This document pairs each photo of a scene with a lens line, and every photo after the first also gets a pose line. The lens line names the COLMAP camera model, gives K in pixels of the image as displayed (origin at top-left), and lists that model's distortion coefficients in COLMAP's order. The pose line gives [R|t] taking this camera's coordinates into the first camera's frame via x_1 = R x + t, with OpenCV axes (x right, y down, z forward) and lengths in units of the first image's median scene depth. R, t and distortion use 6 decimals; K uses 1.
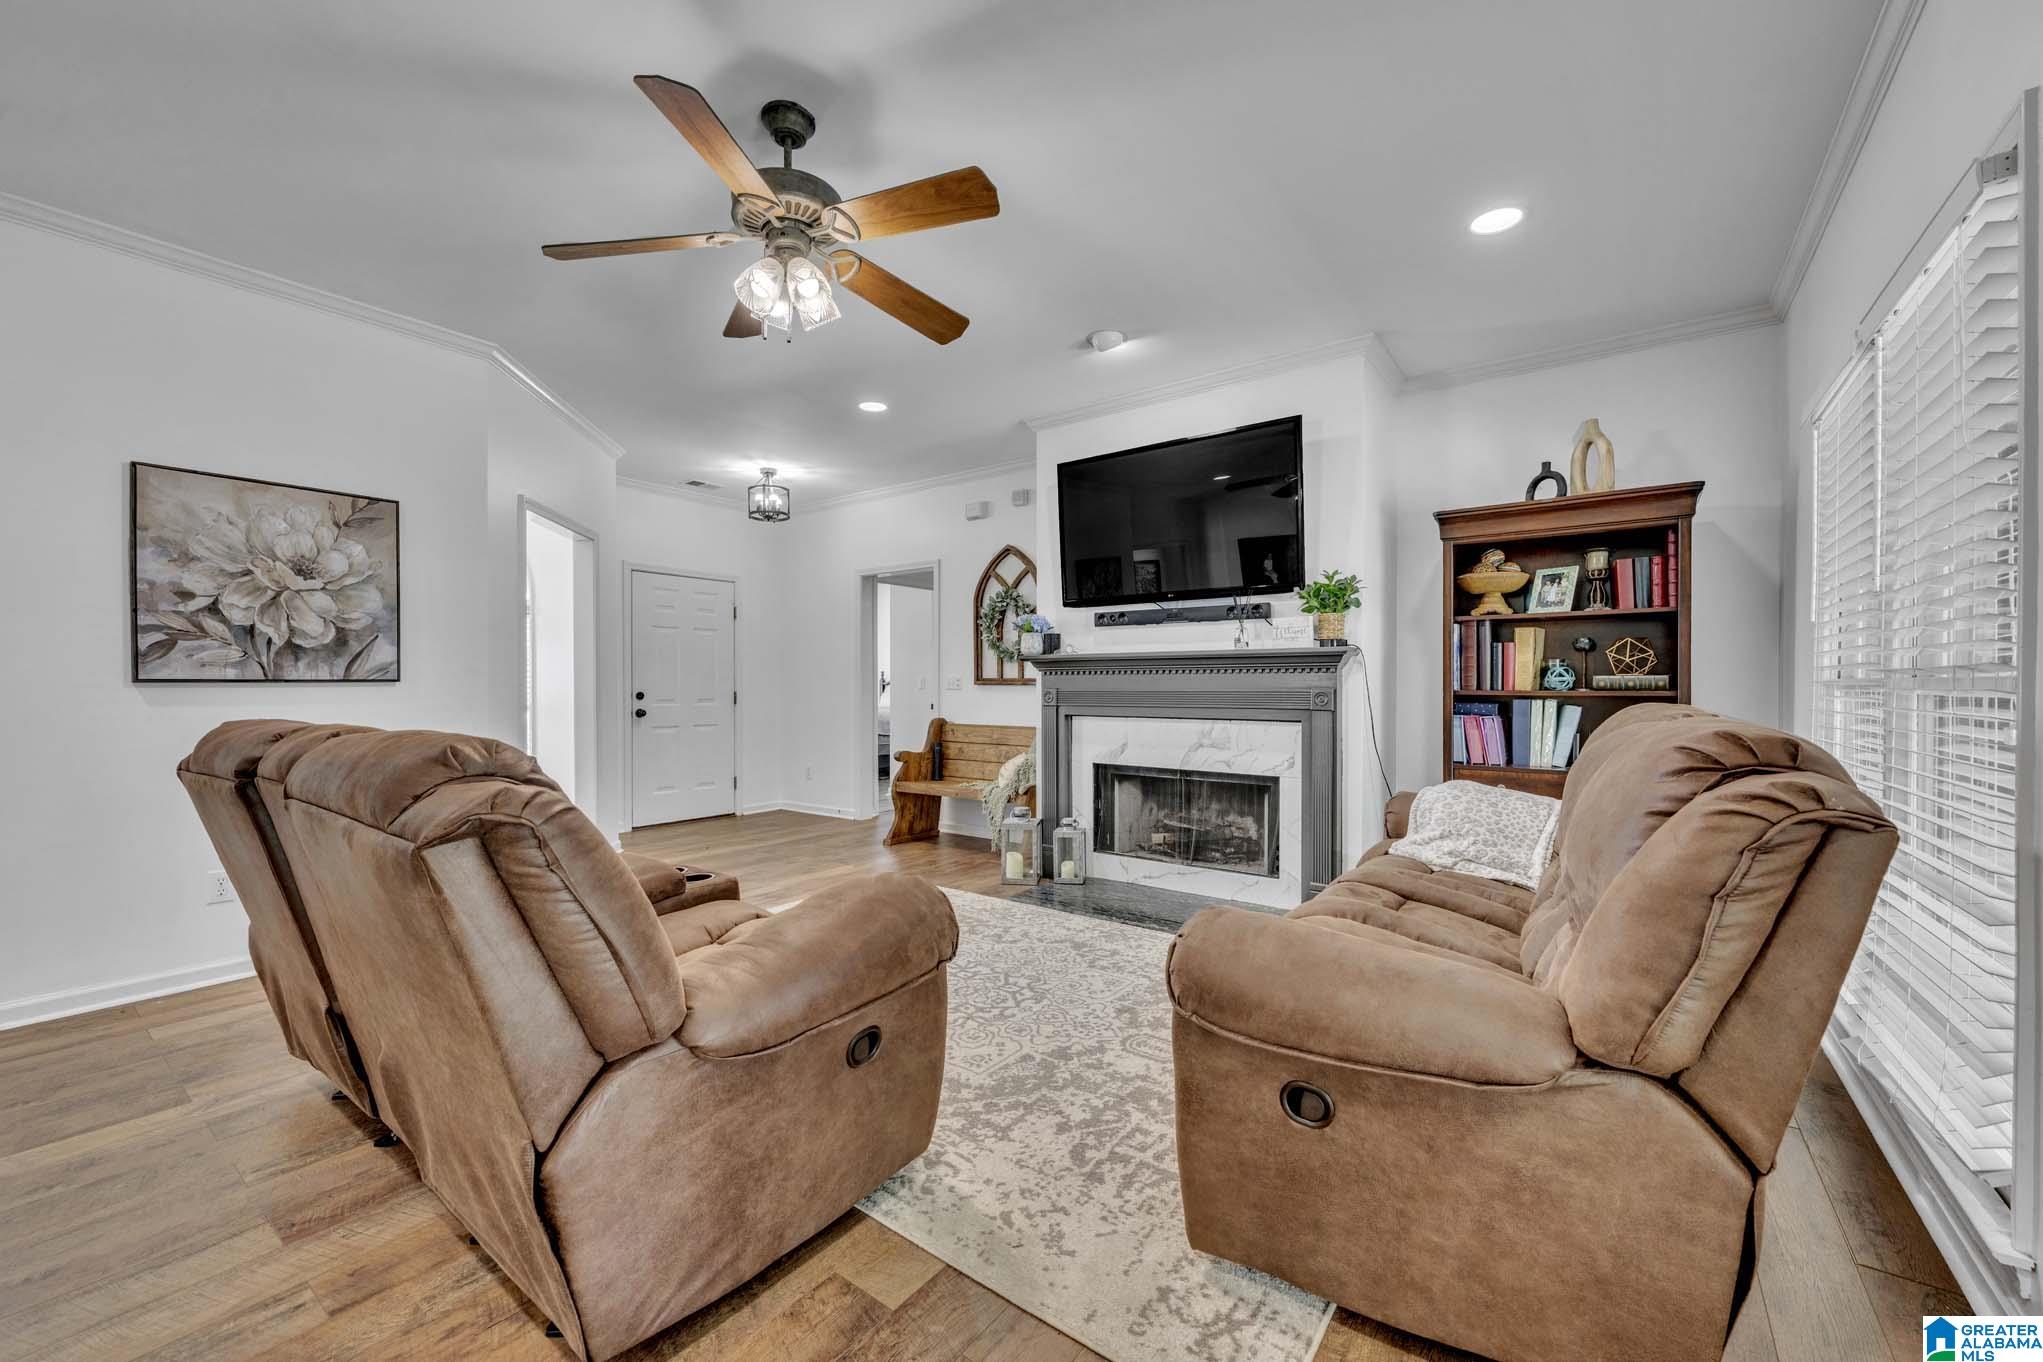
lens RADIAL K [[811.5, 0, 1030.1], [0, 811.5, 684.3], [0, 0, 1]] dist [0.001805, 0.000131]
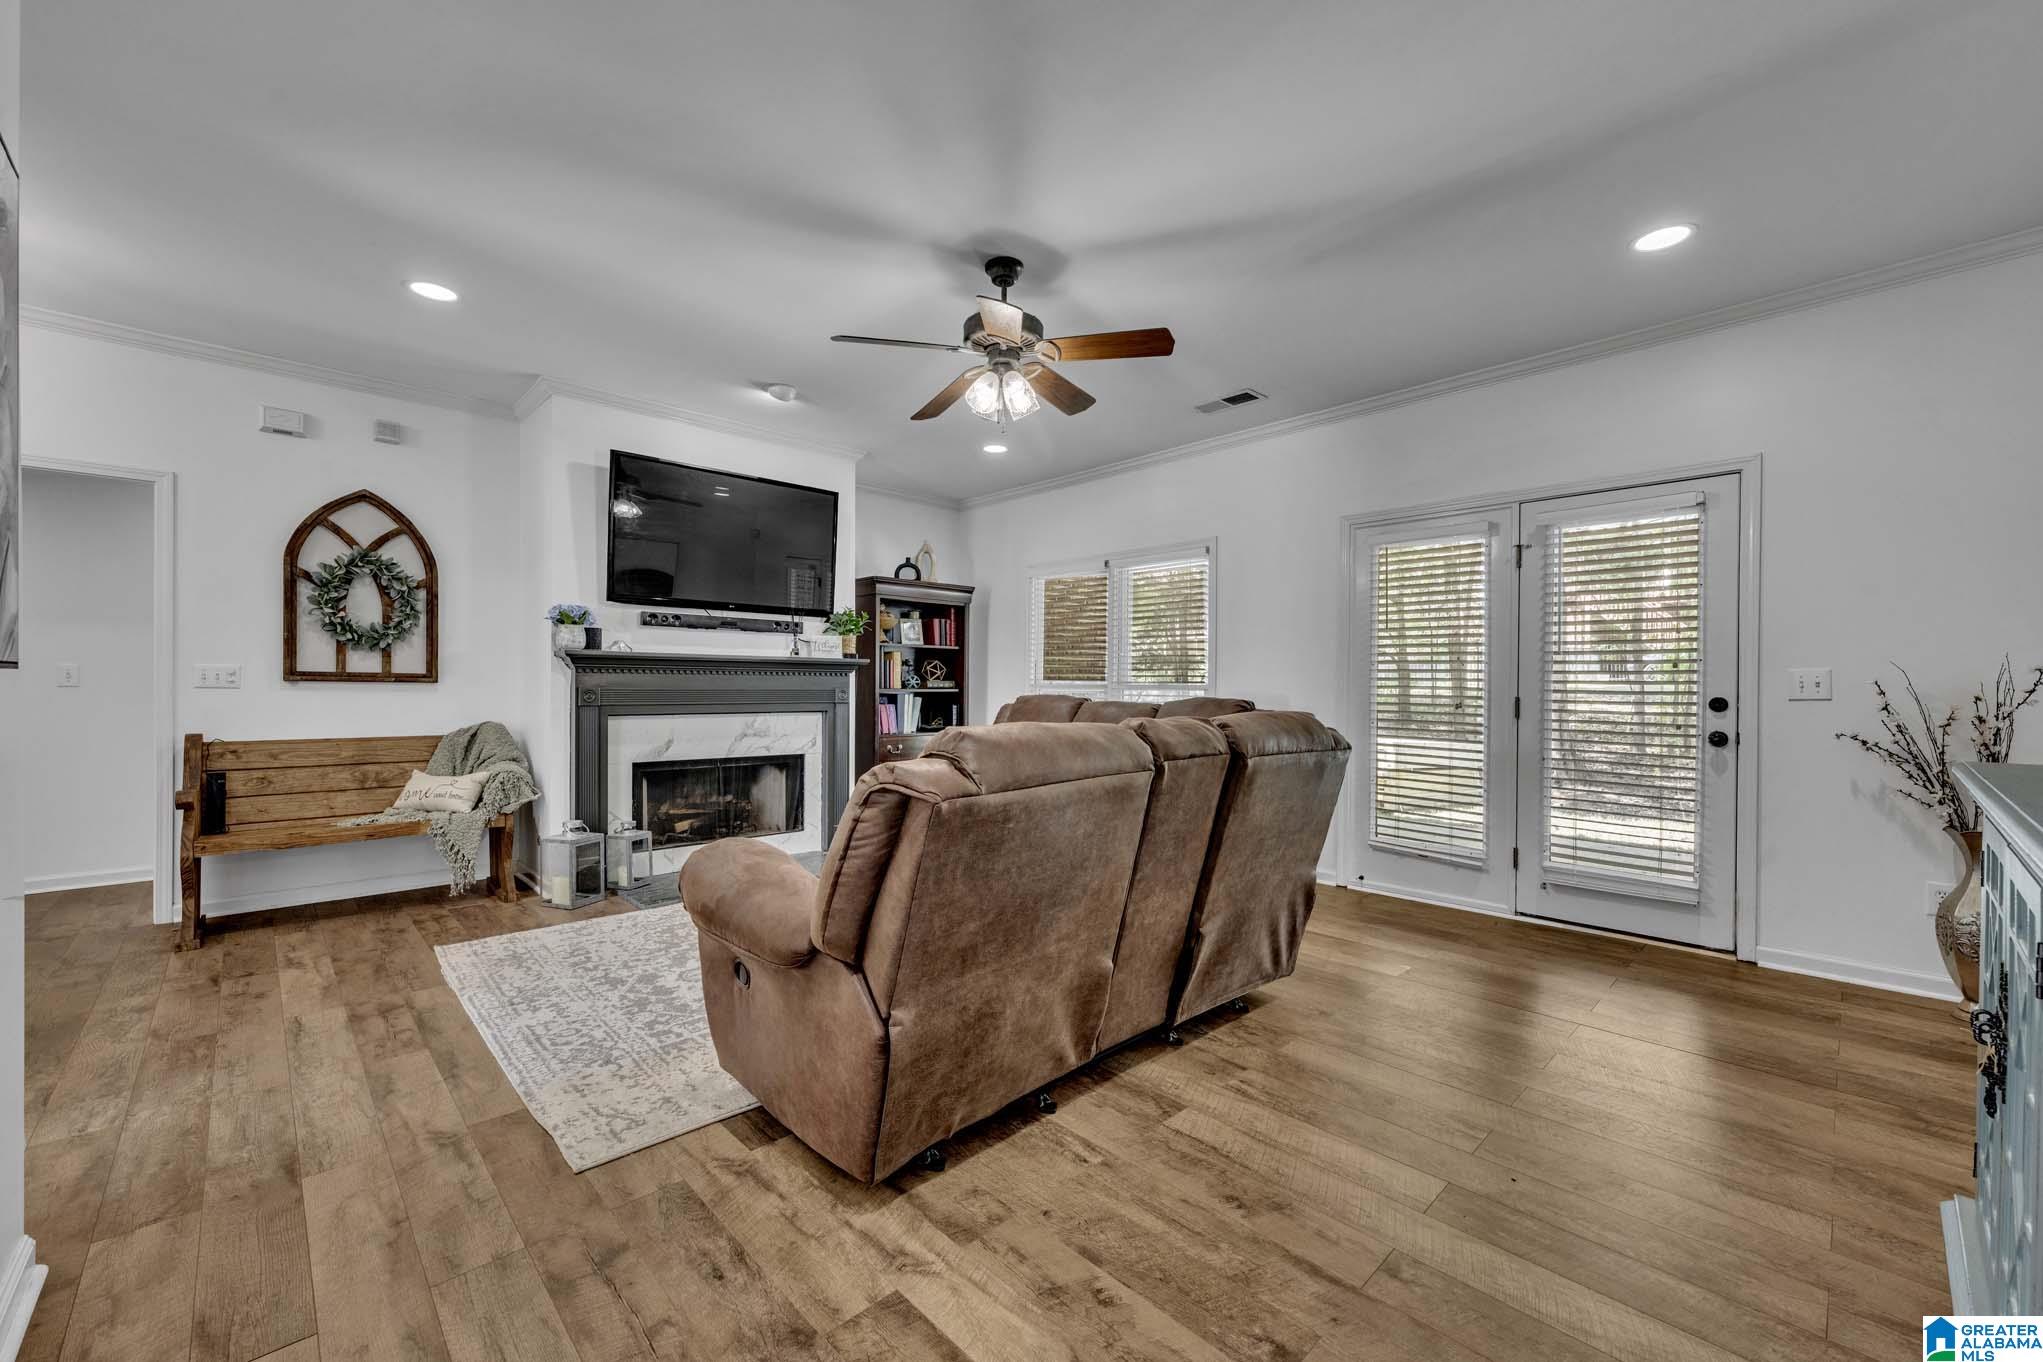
lens RADIAL K [[798.4, 0, 1021.5], [0, 798.4, 681.0], [0, 0, 1]] dist [-0.000314, -0.000096]
pose [[0.166263, 0.008062, 0.986049, -0.642214], [-0.006079, 0.999956, -0.007151, 0.001384], [-0.986063, -0.004805, 0.166304, 0.300610]]
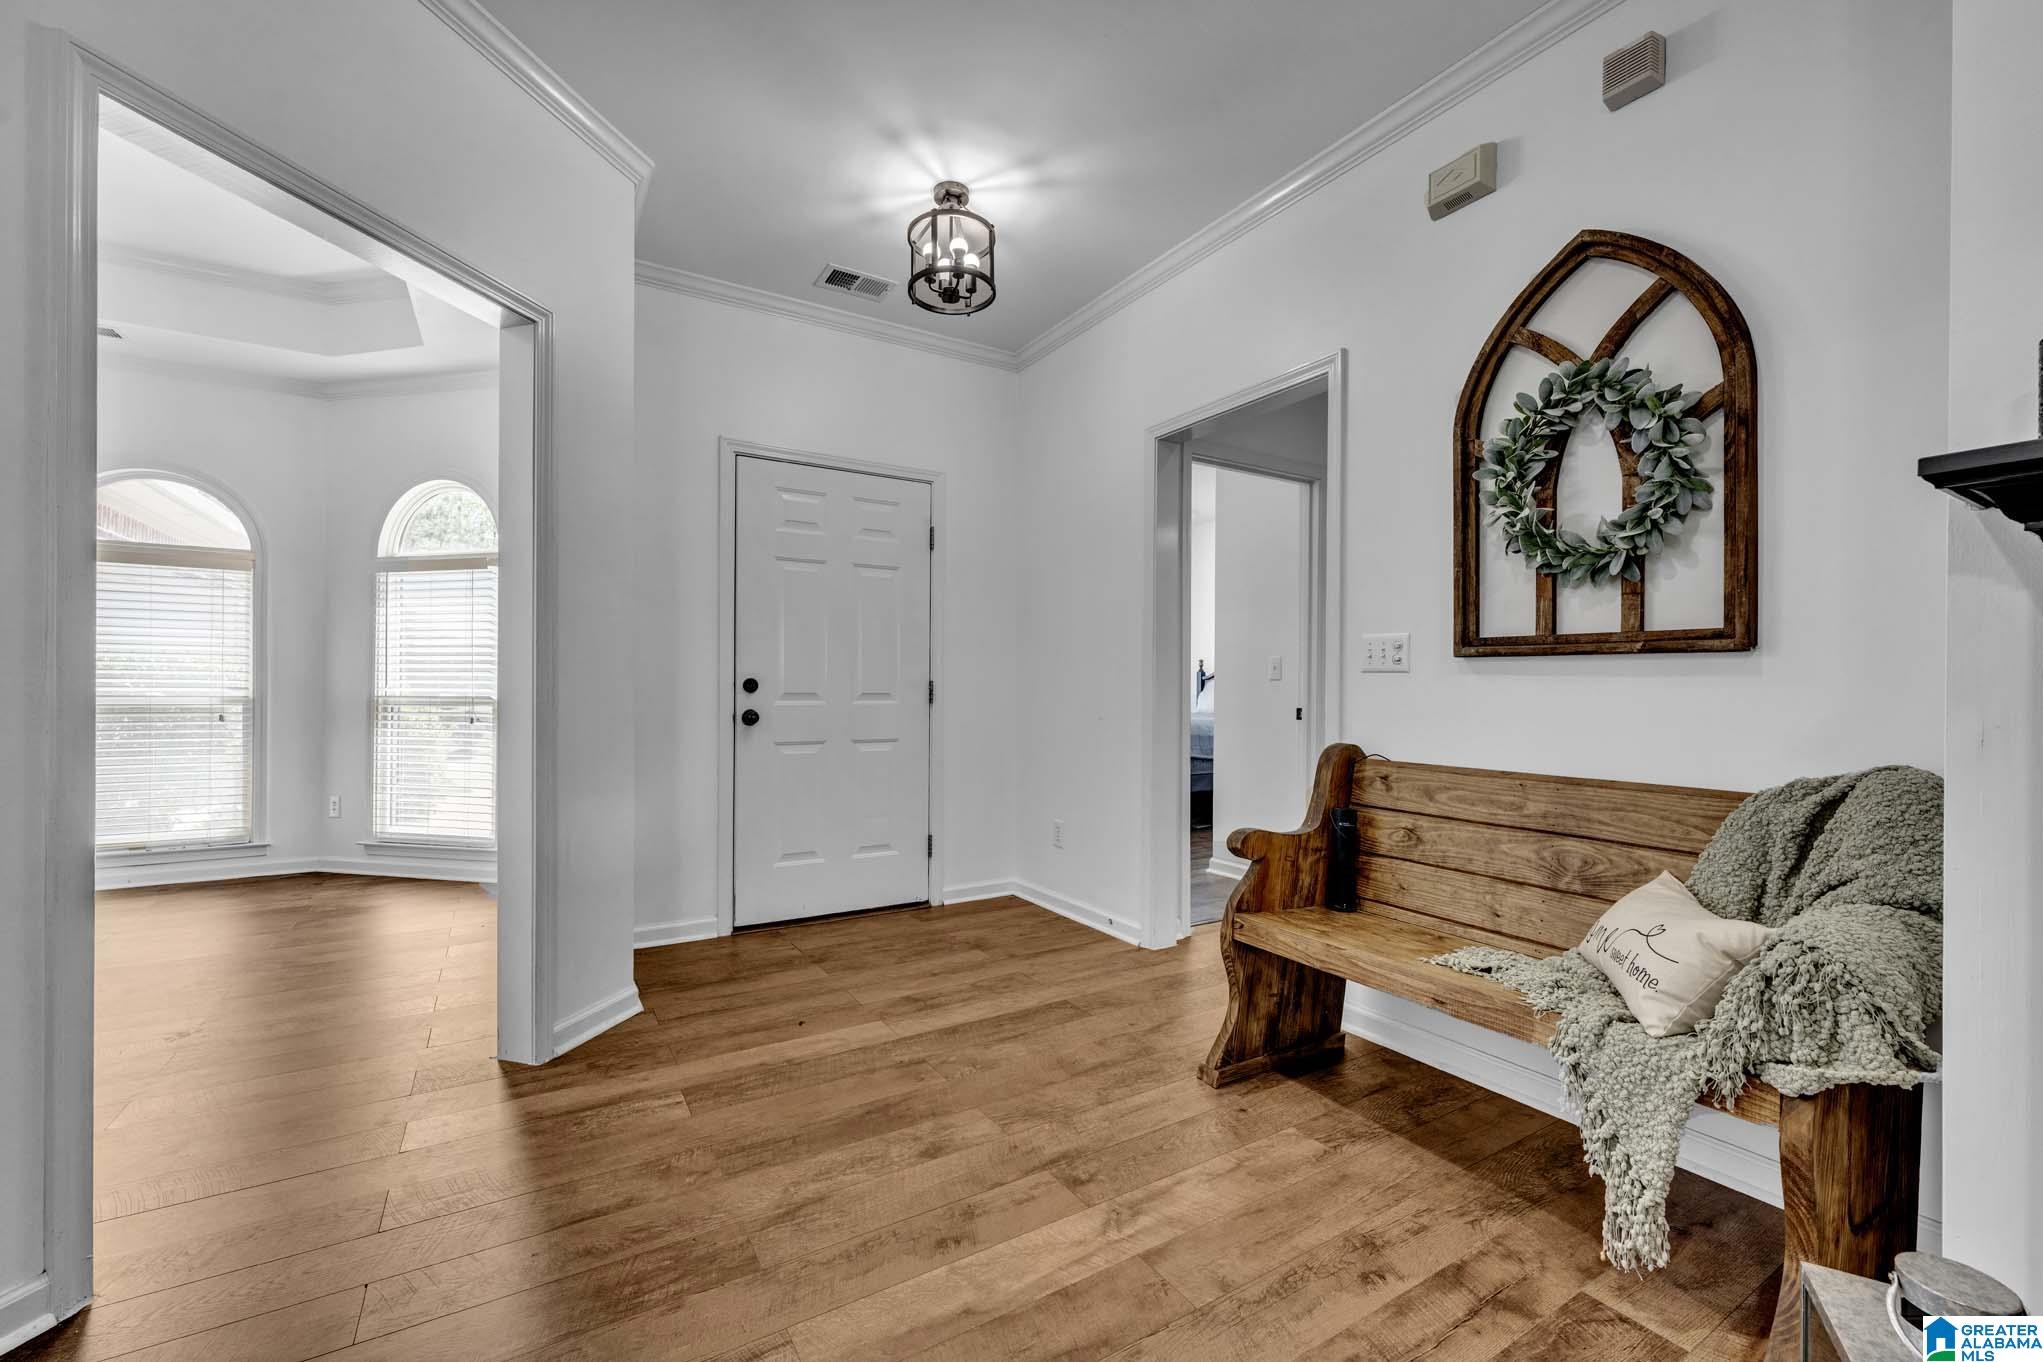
lens RADIAL K [[837.6, 0, 1019.8], [0, 837.6, 686.7], [0, 0, 1]] dist [-0.001153, -0.000233]
pose [[0.923778, 0.005490, -0.382889, -0.108780], [-0.005921, 0.999982, 0.000053, 0.015481], [0.382882, 0.002218, 0.923795, 0.603324]]
